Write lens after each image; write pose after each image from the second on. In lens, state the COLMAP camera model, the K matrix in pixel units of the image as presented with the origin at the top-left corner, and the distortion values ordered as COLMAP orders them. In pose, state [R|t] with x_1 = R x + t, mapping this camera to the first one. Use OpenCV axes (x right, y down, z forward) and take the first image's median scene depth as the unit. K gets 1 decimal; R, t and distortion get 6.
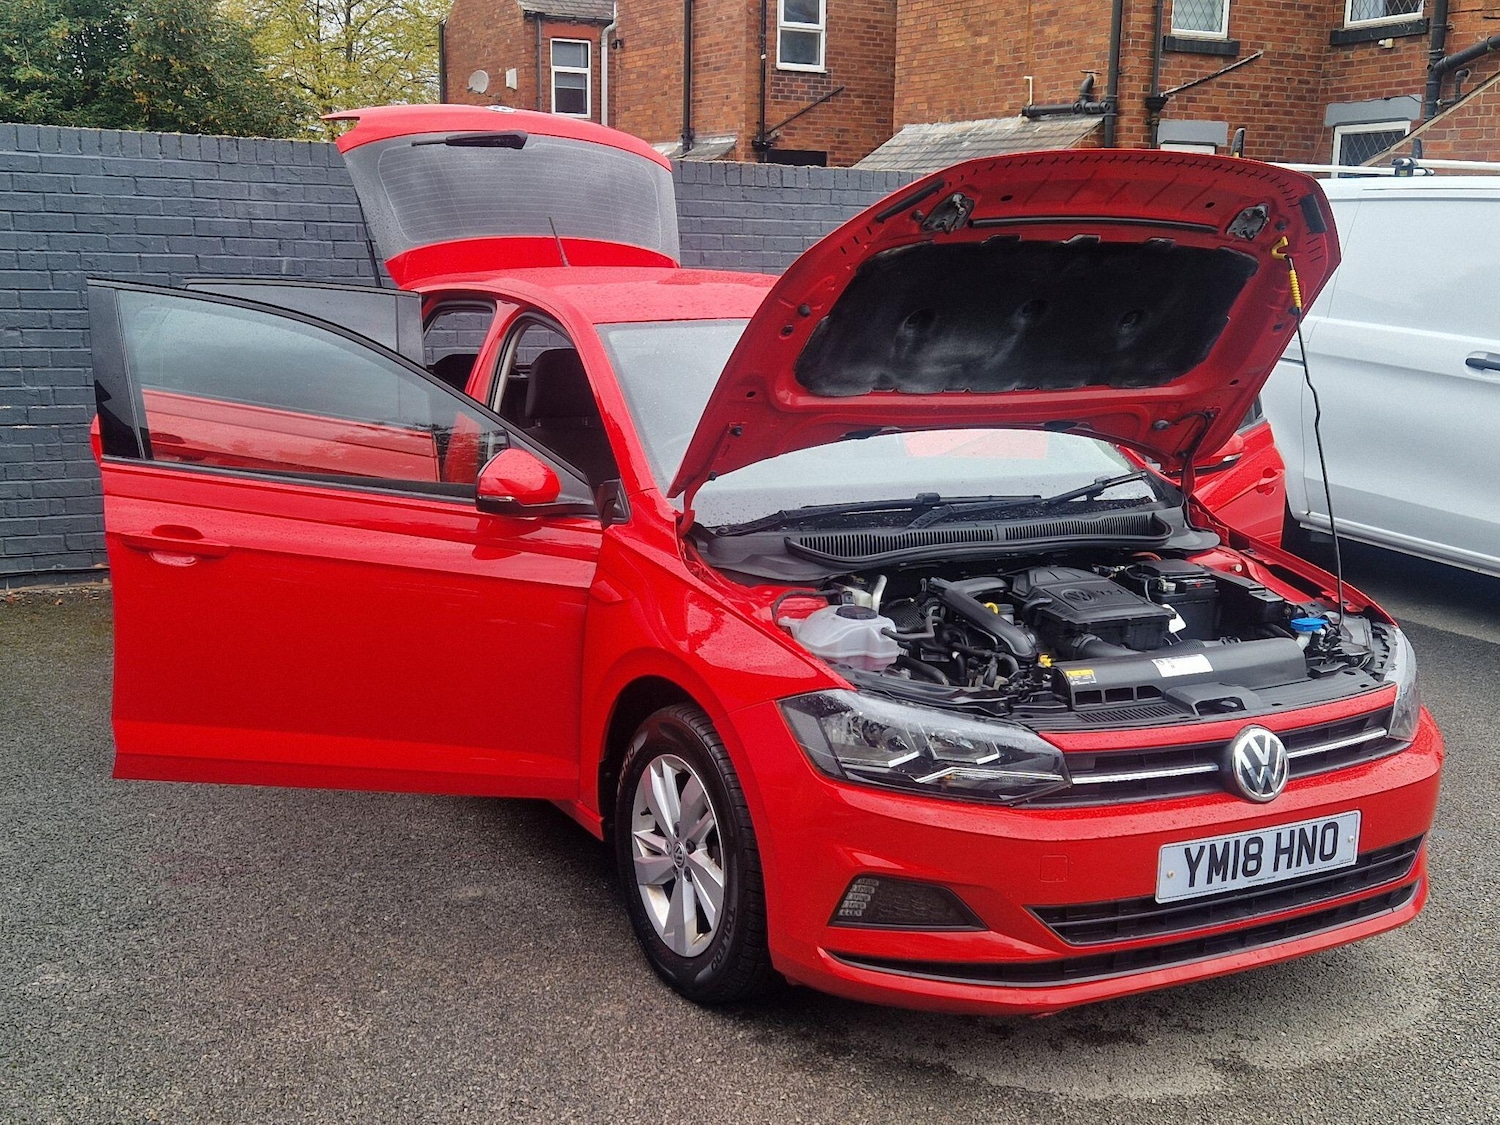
lens RADIAL K [[1765.0, 0, 764.9], [0, 1765.0, 539.0], [0, 0, 1]] dist [0.051289, 0.000000]
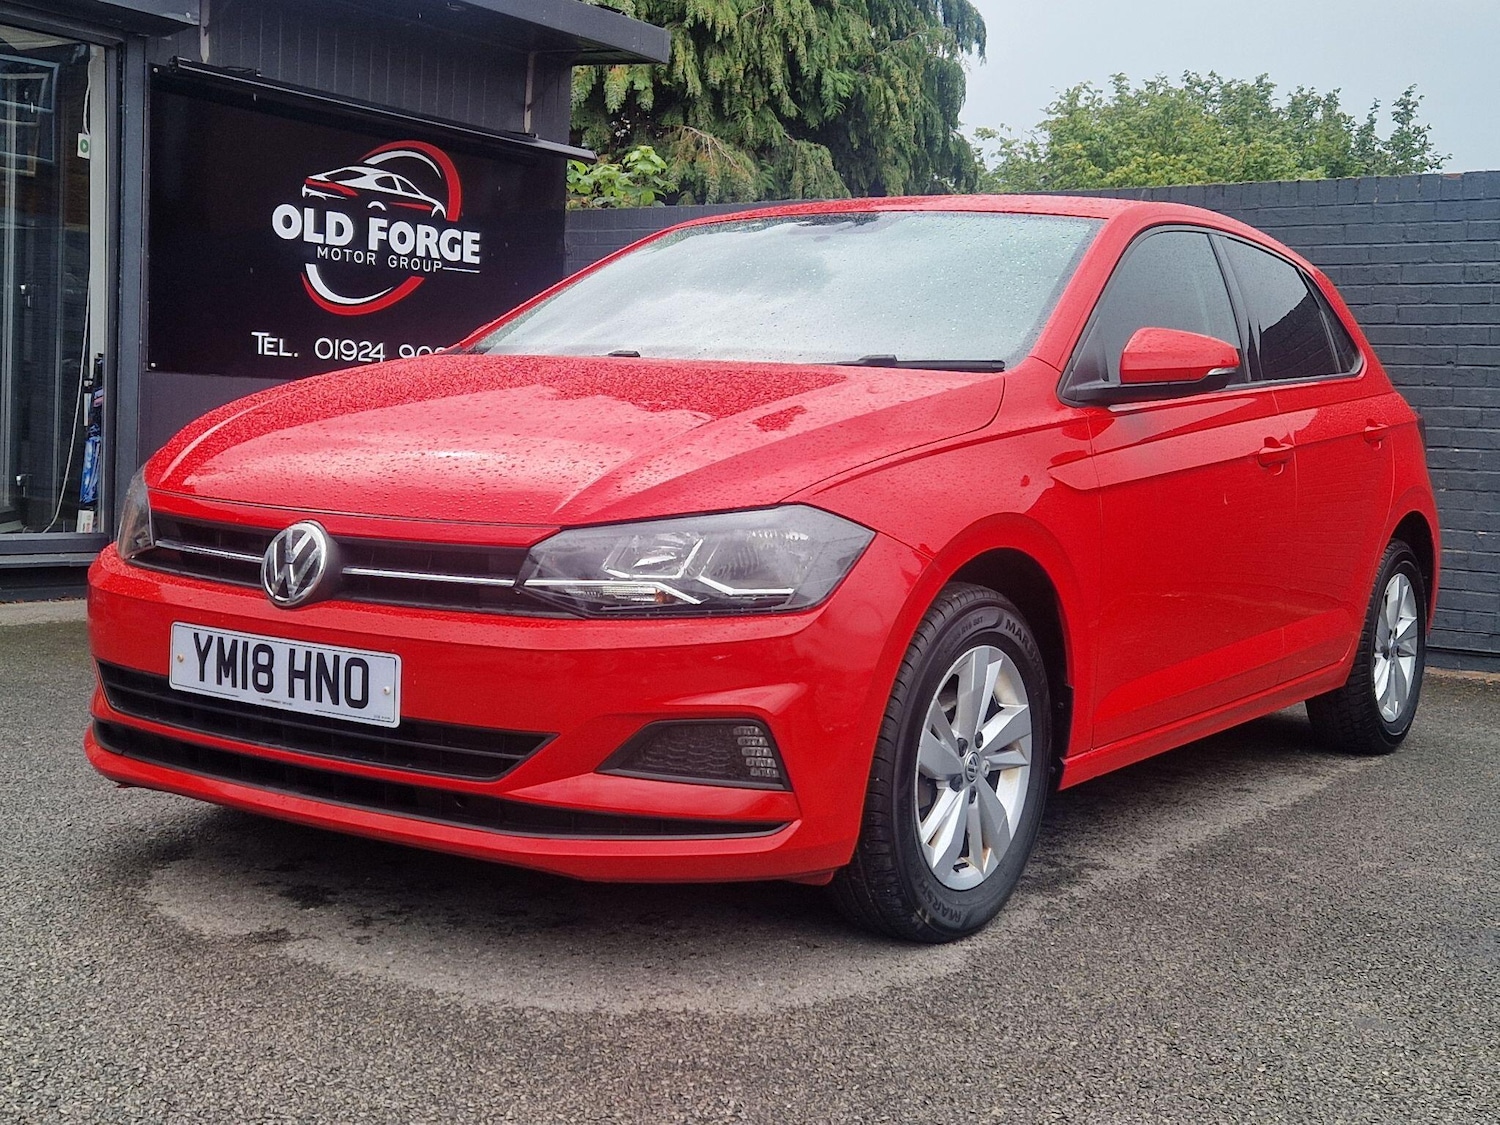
lens RADIAL K [[1882.8, 0, 780.9], [0, 1882.8, 537.4], [0, 0, 1]] dist [0.085698, 0.000000]
pose [[0.455461, 0.048885, -0.888912, 1.151955], [-0.180287, 0.982867, -0.038324, 0.104553], [0.871809, 0.177715, 0.456471, 0.768355]]
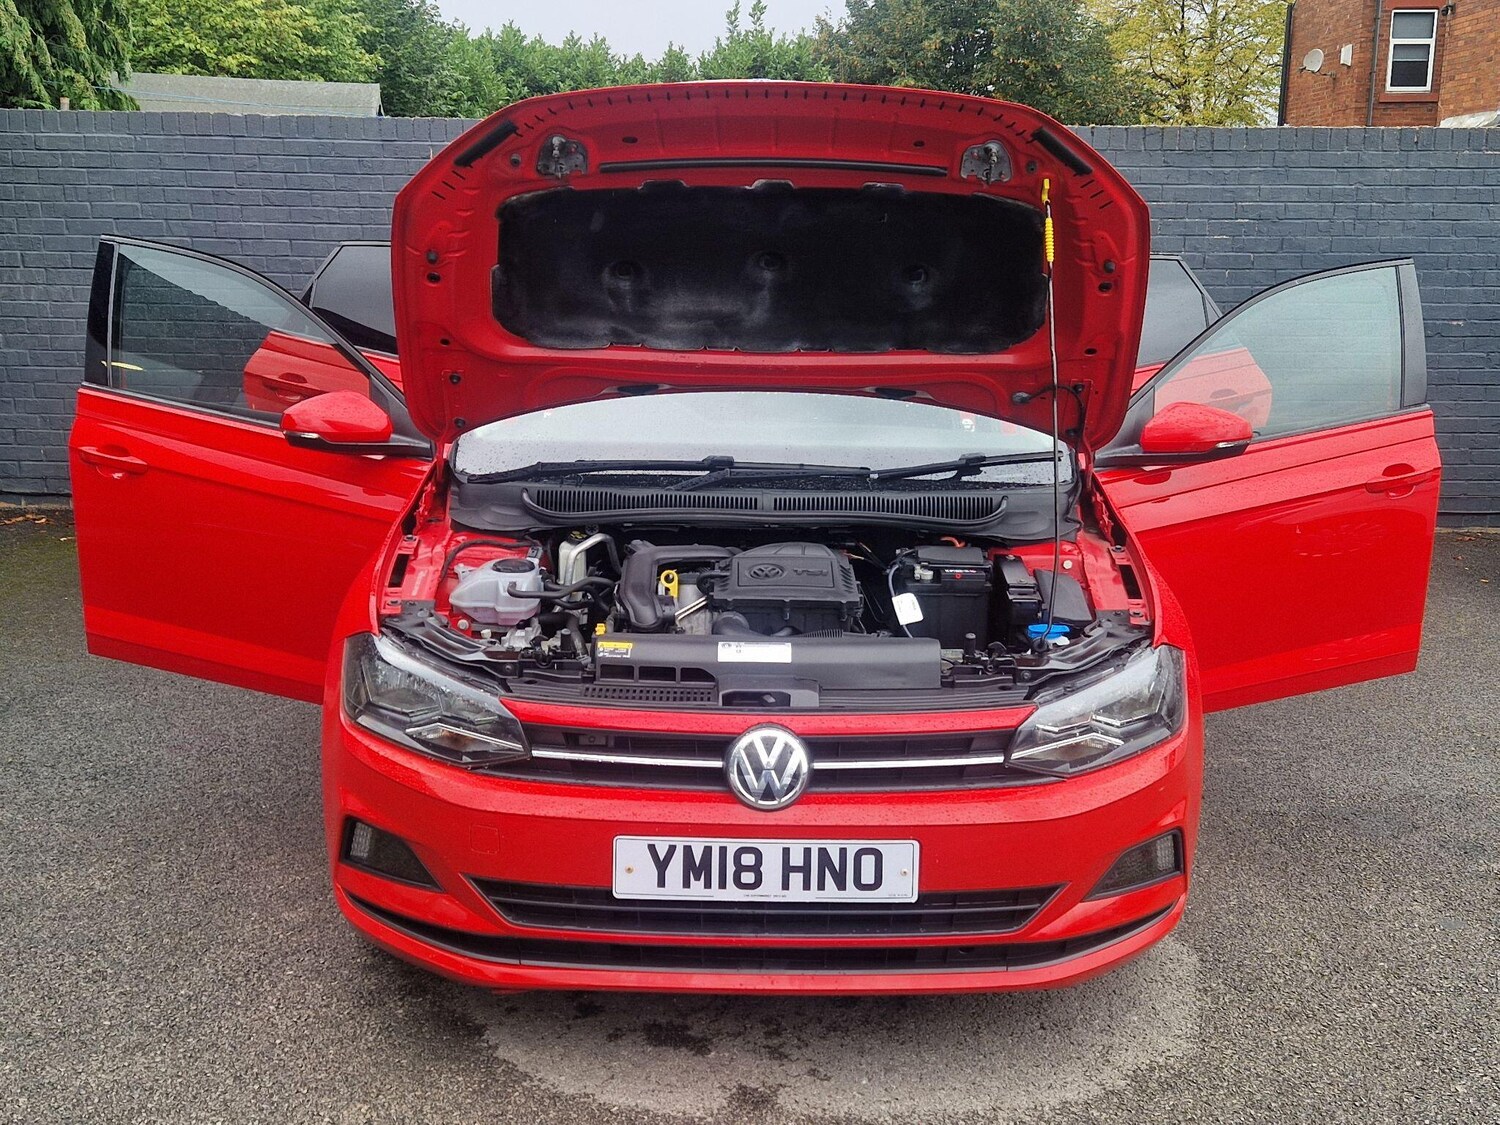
lens RADIAL K [[1672.5, 0, 778.1], [0, 1672.5, 557.7], [0, 0, 1]] dist [0.079018, 0.000000]
pose [[0.874204, 0.084982, -0.478064, 0.660897], [-0.072564, 0.996374, 0.044426, -0.016151], [0.480106, -0.004147, 0.877201, 0.255037]]
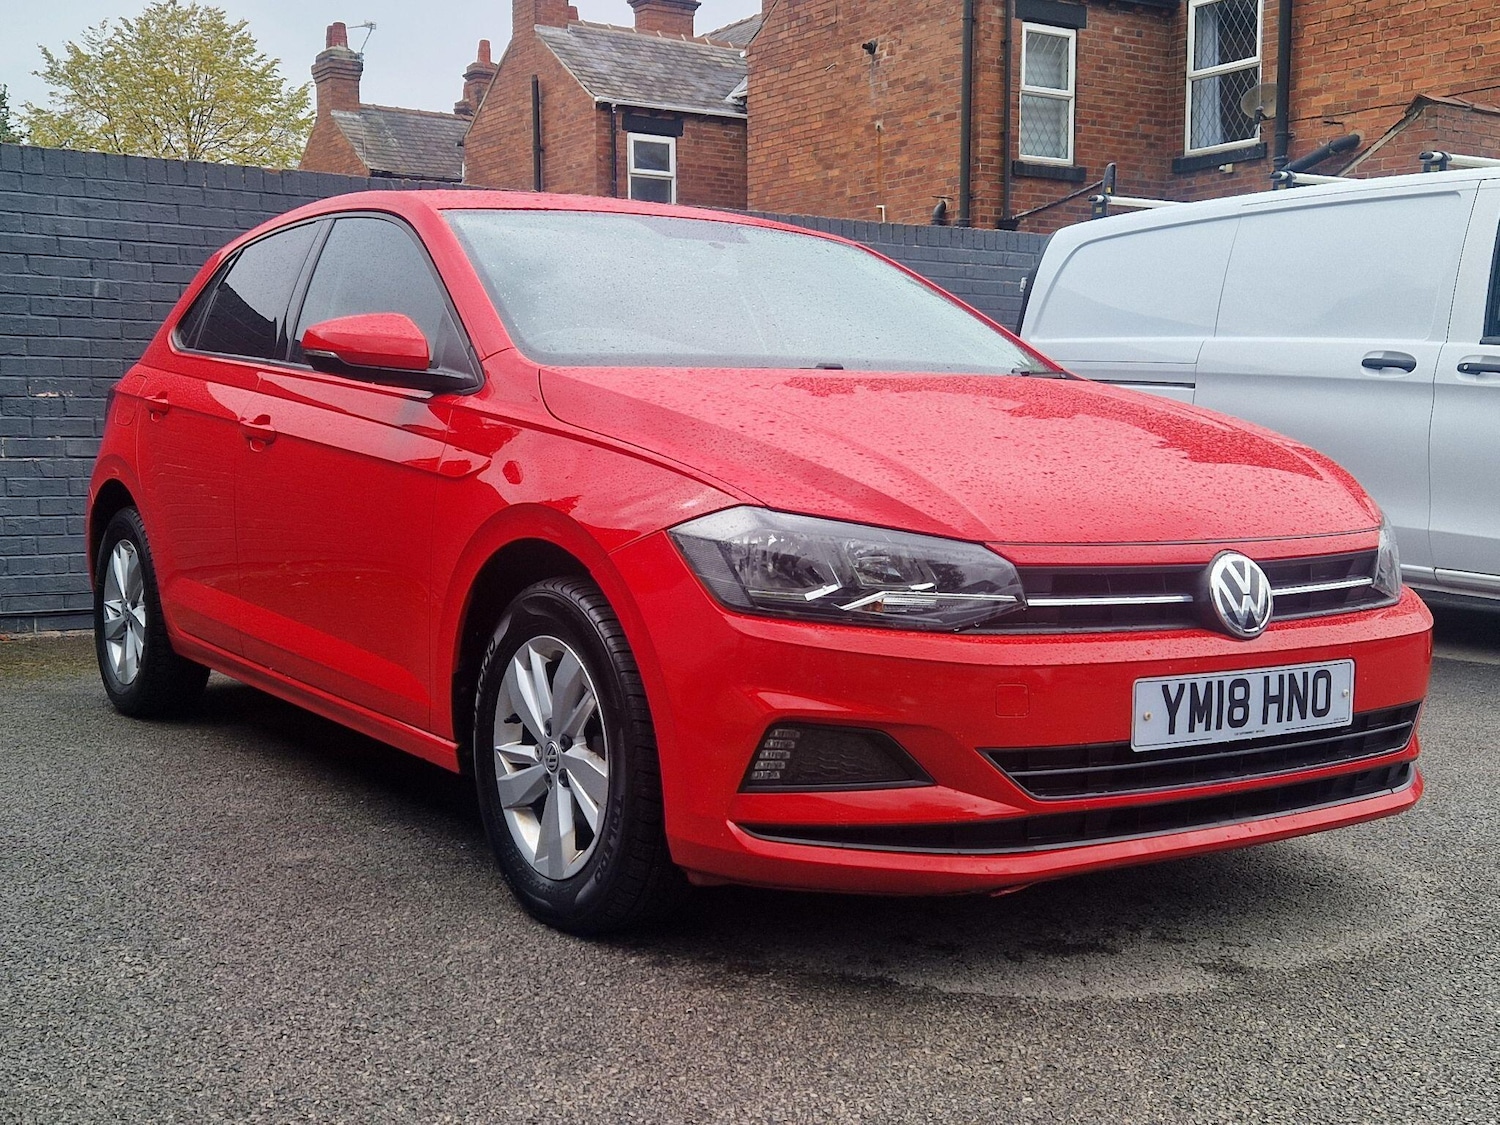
lens RADIAL K [[1765.0, 0, 765.3], [0, 1765.0, 562.2], [0, 0, 1]] dist [0.051289, 0.000000]
pose [[0.996496, -0.025423, 0.079680, -0.013294], [0.032337, 0.995708, -0.086723, 0.172830], [-0.077133, 0.088996, 0.993041, 0.173025]]
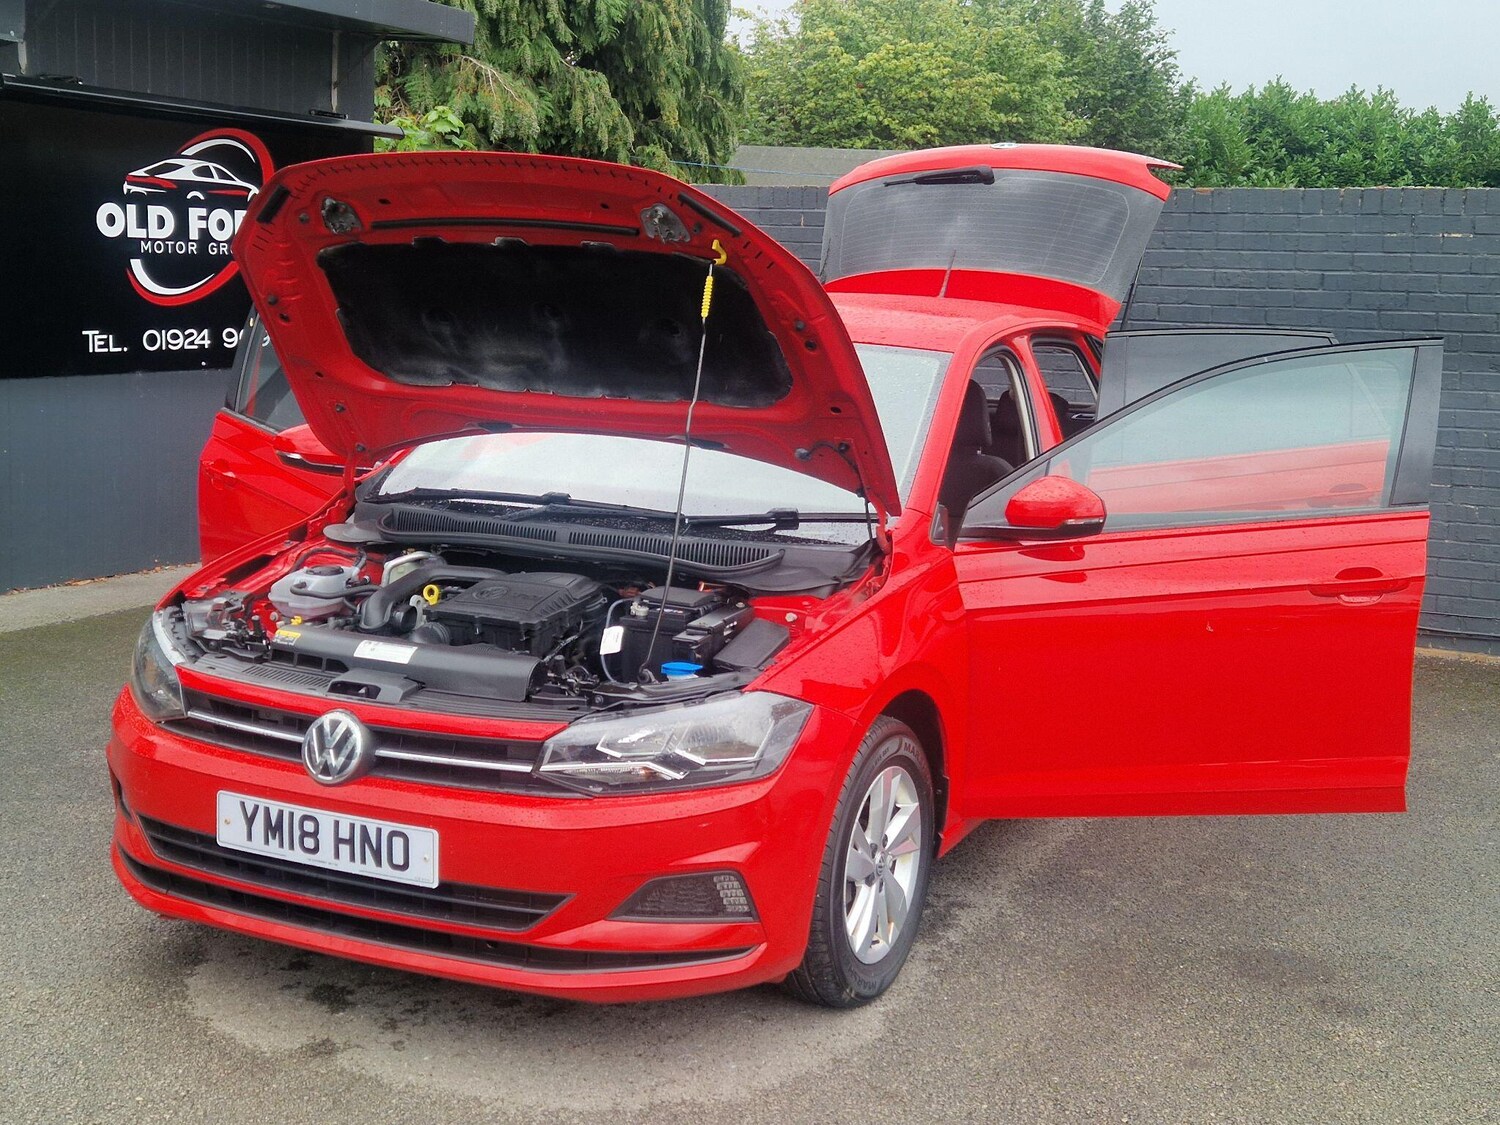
lens RADIAL K [[1882.8, 0, 796.0], [0, 1882.8, 538.2], [0, 0, 1]] dist [0.085698, 0.000000]
pose [[0.581267, 0.109399, -0.806325, 1.256260], [-0.152396, 0.988023, 0.024191, -0.055765], [0.799315, 0.108820, 0.590977, 0.545641]]
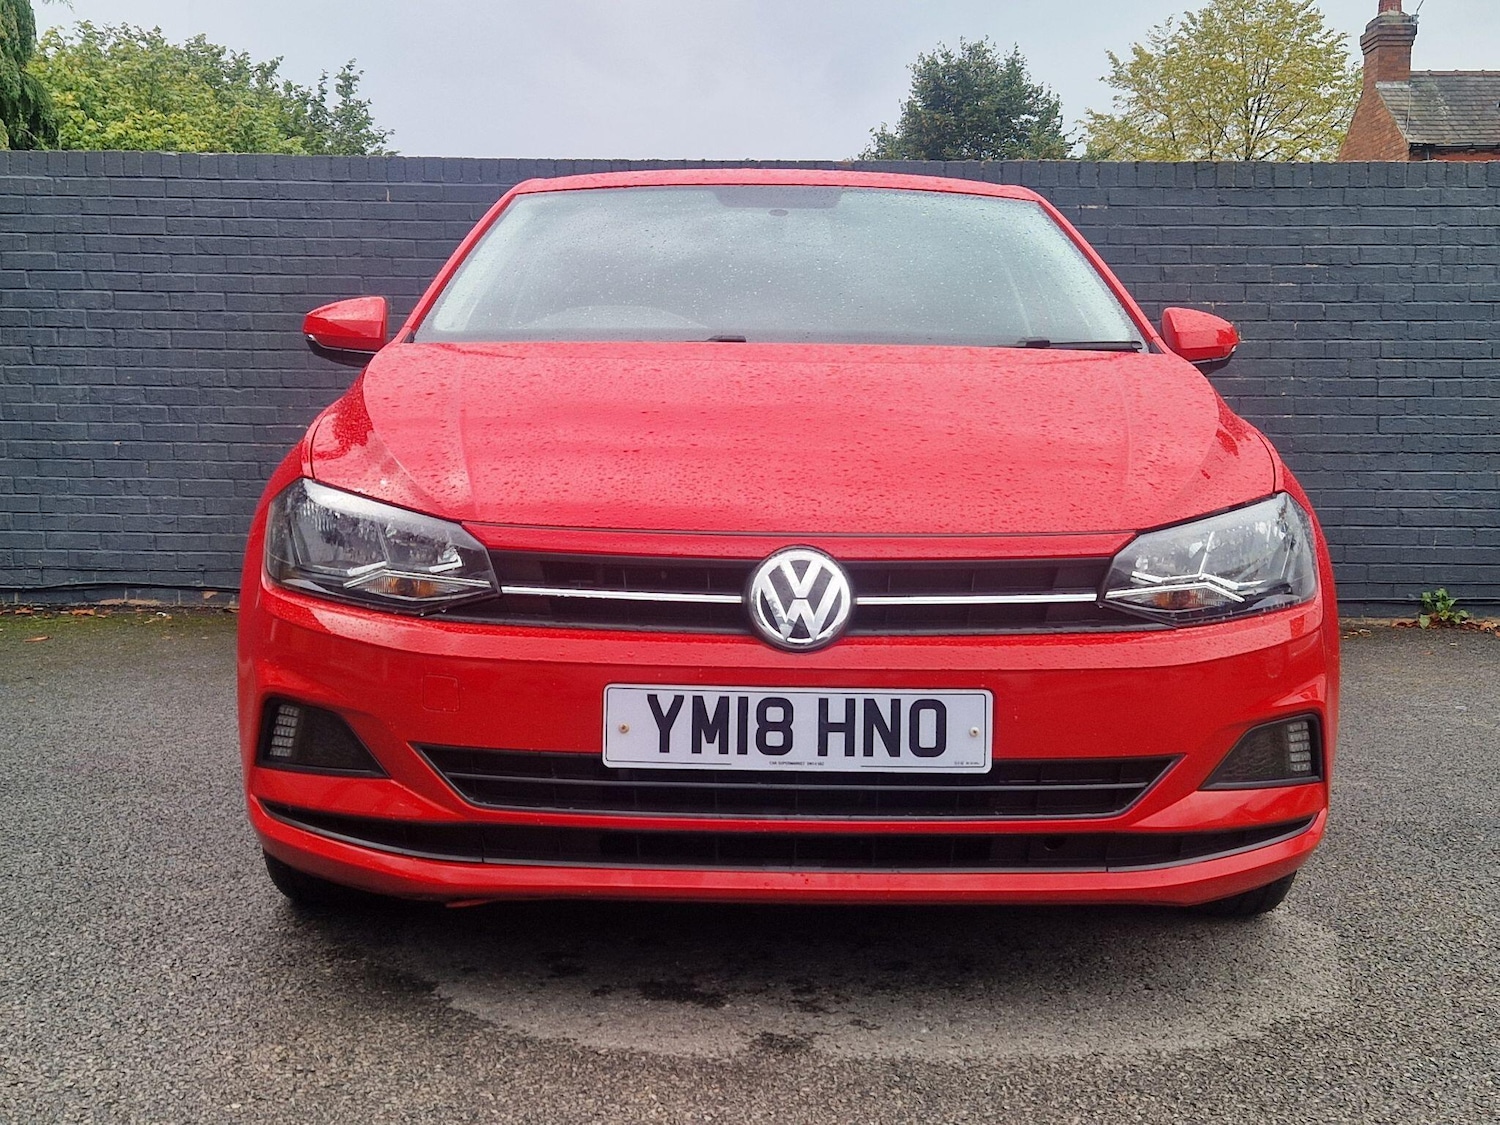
lens RADIAL K [[1882.8, 0, 758.4], [0, 1882.8, 558.3], [0, 0, 1]] dist [0.085698, 0.000000]
pose [[0.871789, 0.017769, -0.489560, 0.616182], [-0.068331, 0.993983, -0.085604, 0.171899], [0.485093, 0.108080, 0.867757, 0.329157]]
